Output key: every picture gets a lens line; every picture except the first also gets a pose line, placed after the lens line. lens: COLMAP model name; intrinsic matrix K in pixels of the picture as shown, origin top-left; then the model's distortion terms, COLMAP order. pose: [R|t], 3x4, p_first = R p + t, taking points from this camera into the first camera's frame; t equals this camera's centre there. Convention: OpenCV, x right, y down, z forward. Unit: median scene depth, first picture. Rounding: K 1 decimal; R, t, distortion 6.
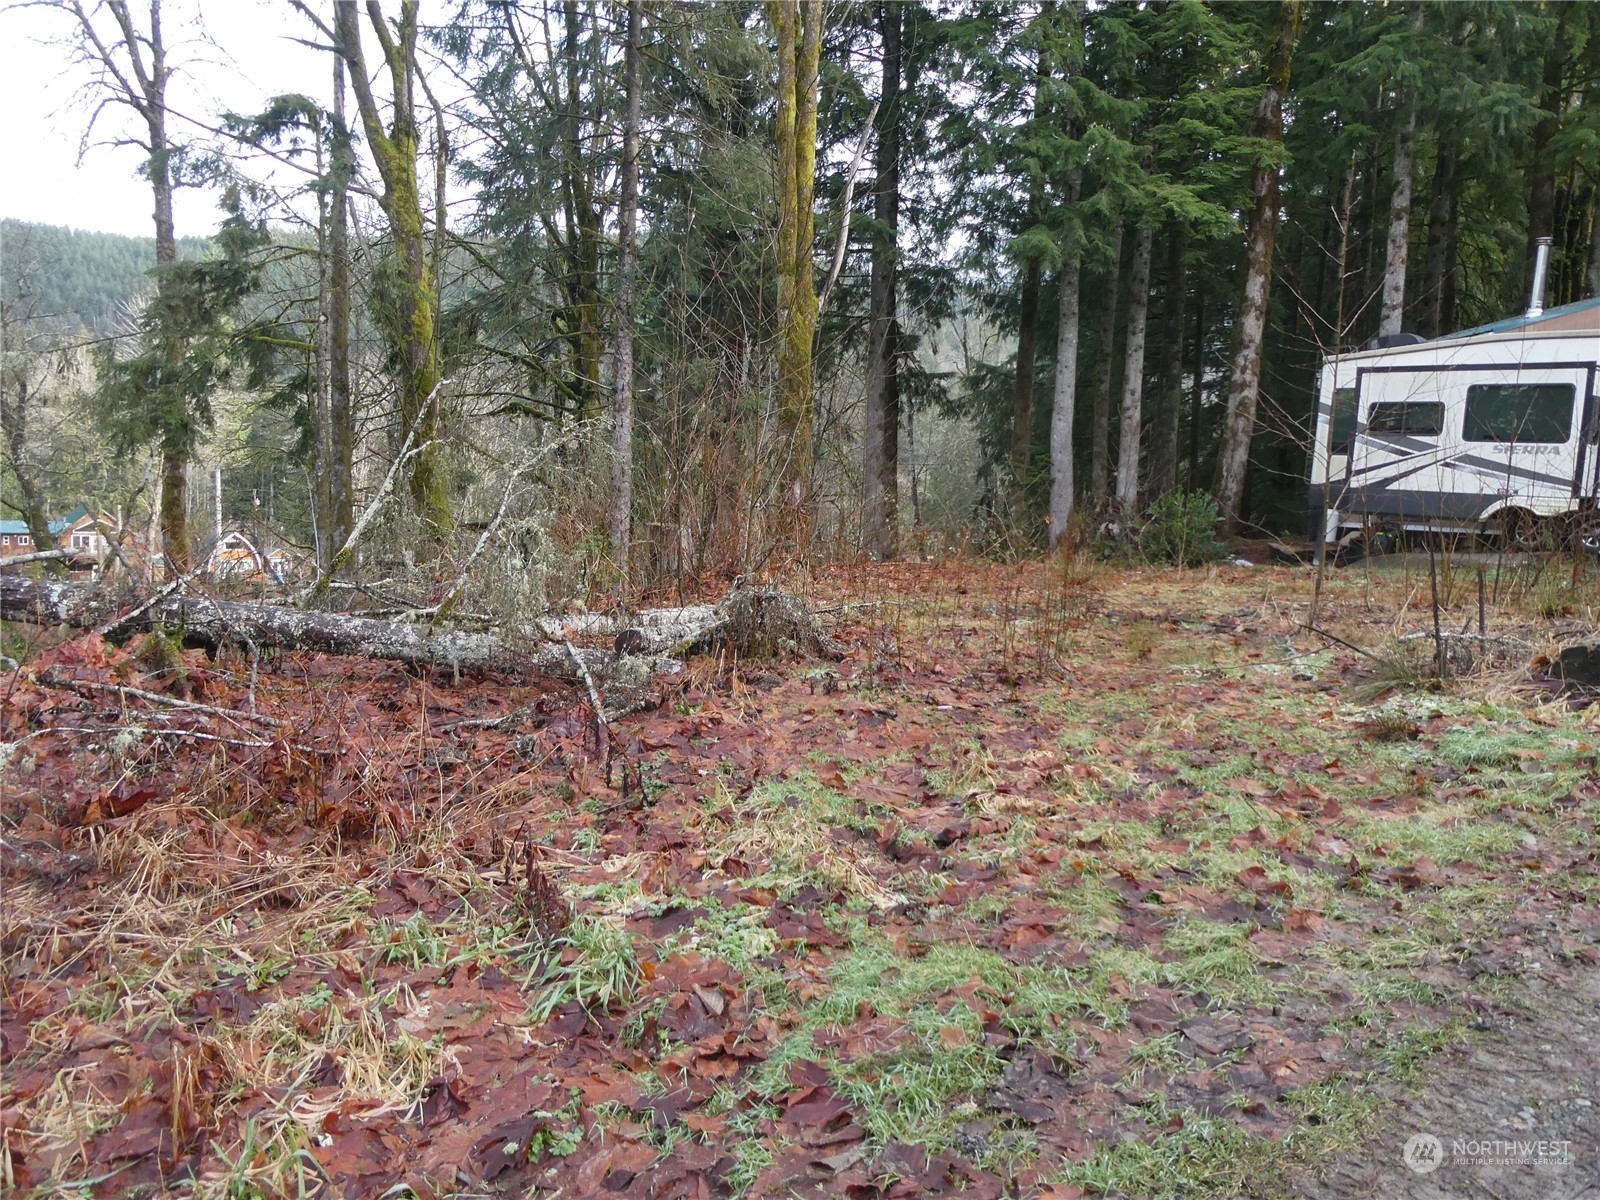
lens RADIAL K [[1139.2, 0, 799.4], [0, 1139.2, 600.7], [0, 0, 1]] dist [-0.003766, -0.002779]
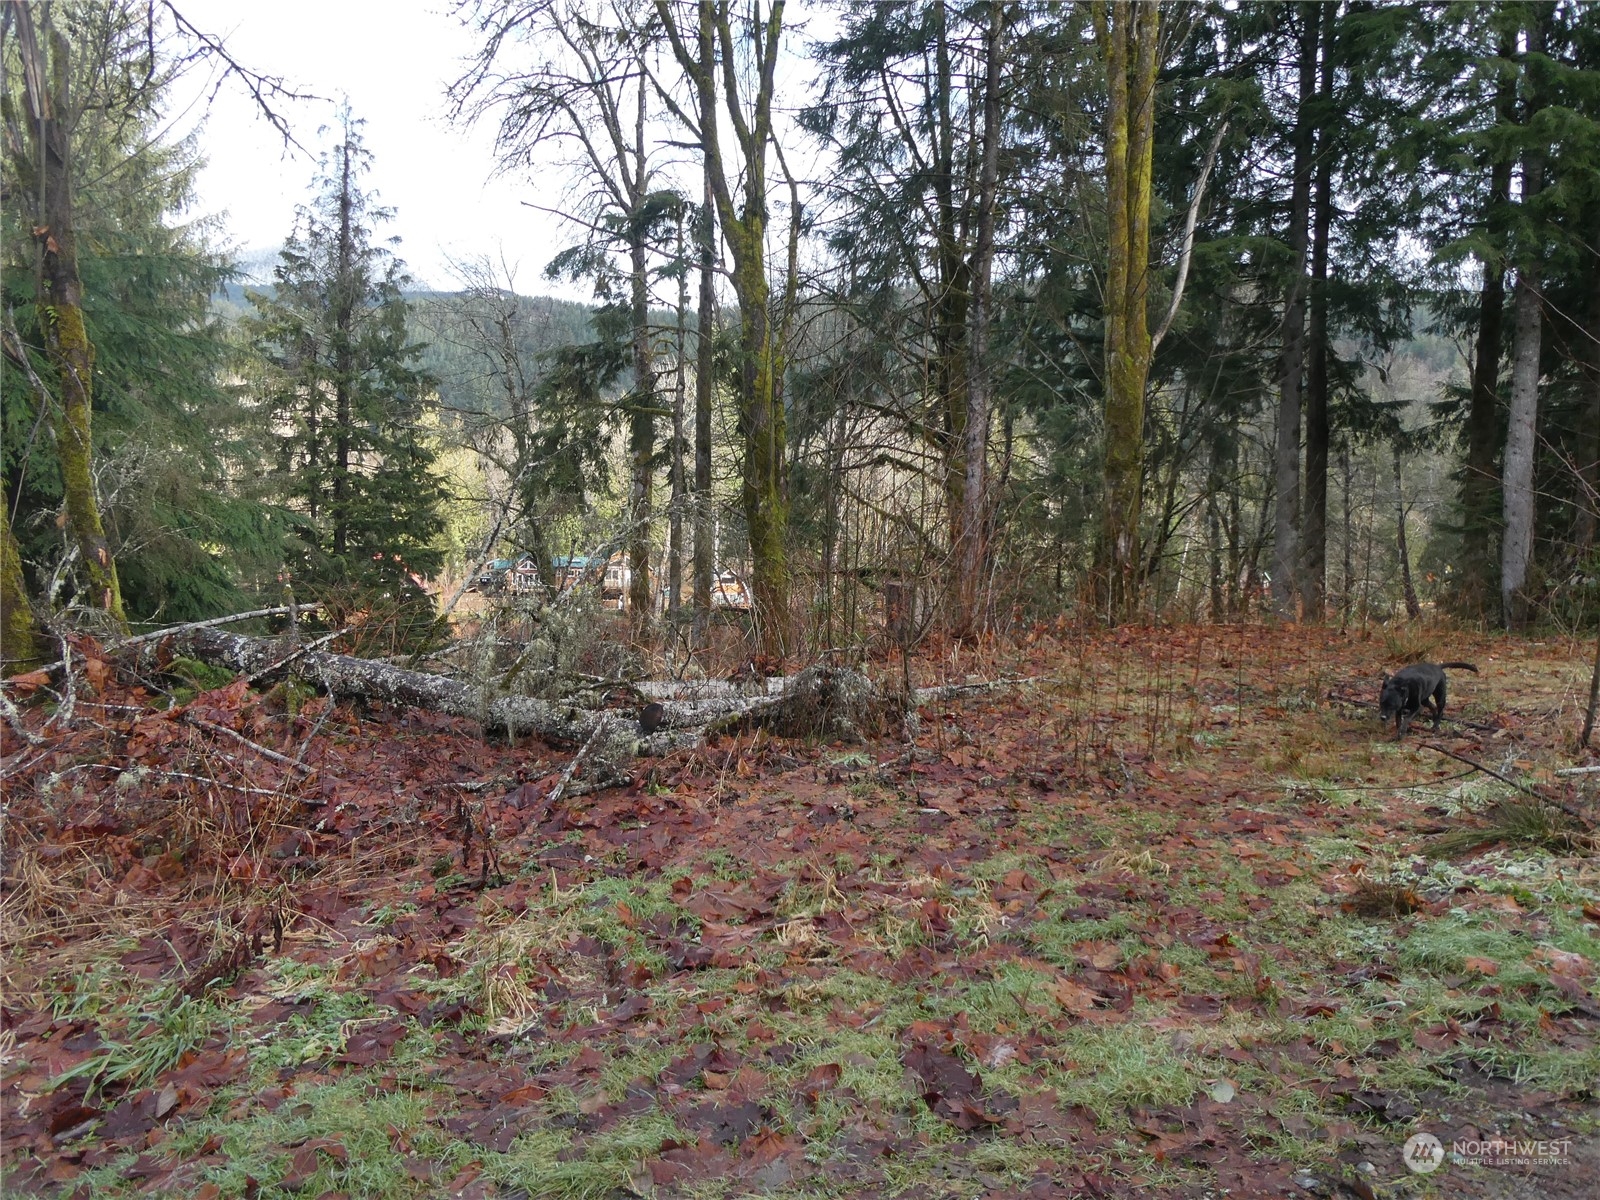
lens RADIAL K [[1139.2, 0, 799.7], [0, 1139.2, 597.1], [0, 0, 1]] dist [-0.003766, -0.002779]
pose [[0.914122, 0.021095, -0.404890, 0.128623], [-0.036071, 0.998917, -0.029393, -0.014631], [0.403831, 0.041473, 0.913893, 0.040048]]
